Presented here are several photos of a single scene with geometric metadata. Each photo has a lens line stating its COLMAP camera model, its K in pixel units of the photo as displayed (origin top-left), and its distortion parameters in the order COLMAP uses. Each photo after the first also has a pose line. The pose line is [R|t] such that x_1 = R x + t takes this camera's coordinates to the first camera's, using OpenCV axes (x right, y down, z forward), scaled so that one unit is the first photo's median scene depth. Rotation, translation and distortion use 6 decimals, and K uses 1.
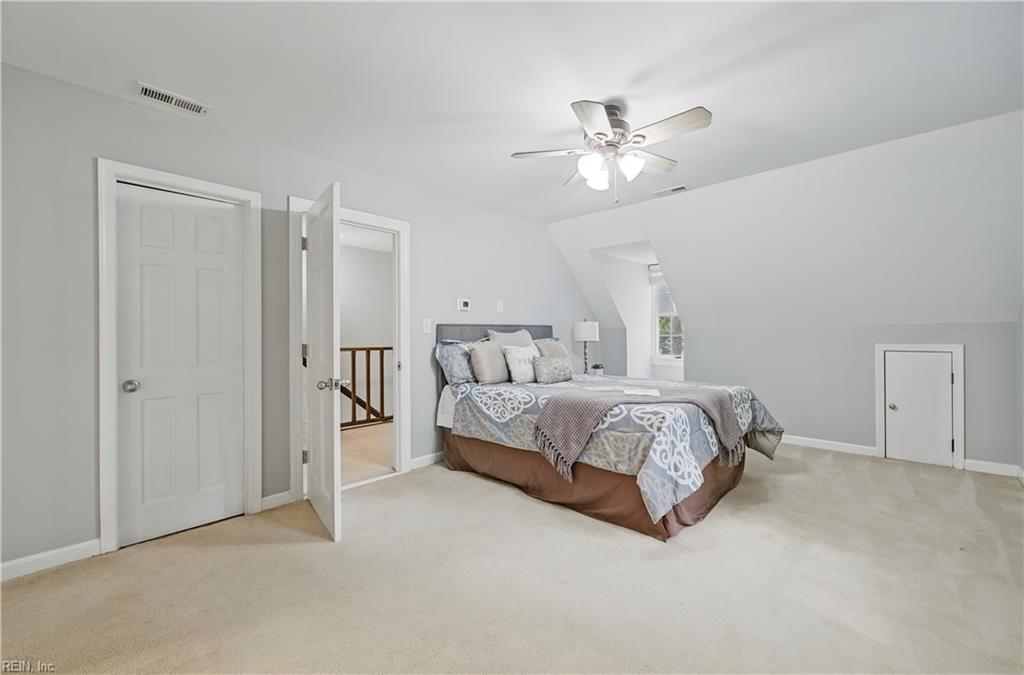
lens RADIAL K [[406.4, 0, 512.0], [0, 406.4, 337.5], [0, 0, 1]] dist [0.000998, 0.000059]
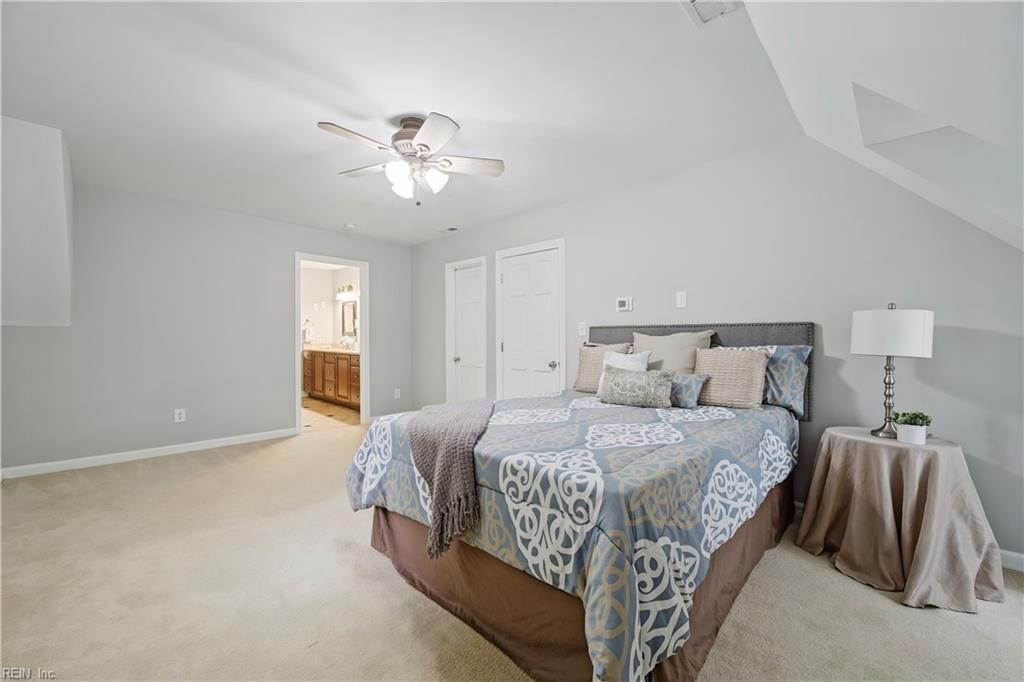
lens RADIAL K [[417.3, 0, 512.0], [0, 417.3, 341.0], [0, 0, 1]] dist [-0.000684, -0.000028]
pose [[0.007450, 0.013385, -0.999883, 0.829369], [-0.010229, 0.999859, 0.013309, -0.010517], [0.999920, 0.010128, 0.007586, 0.795545]]
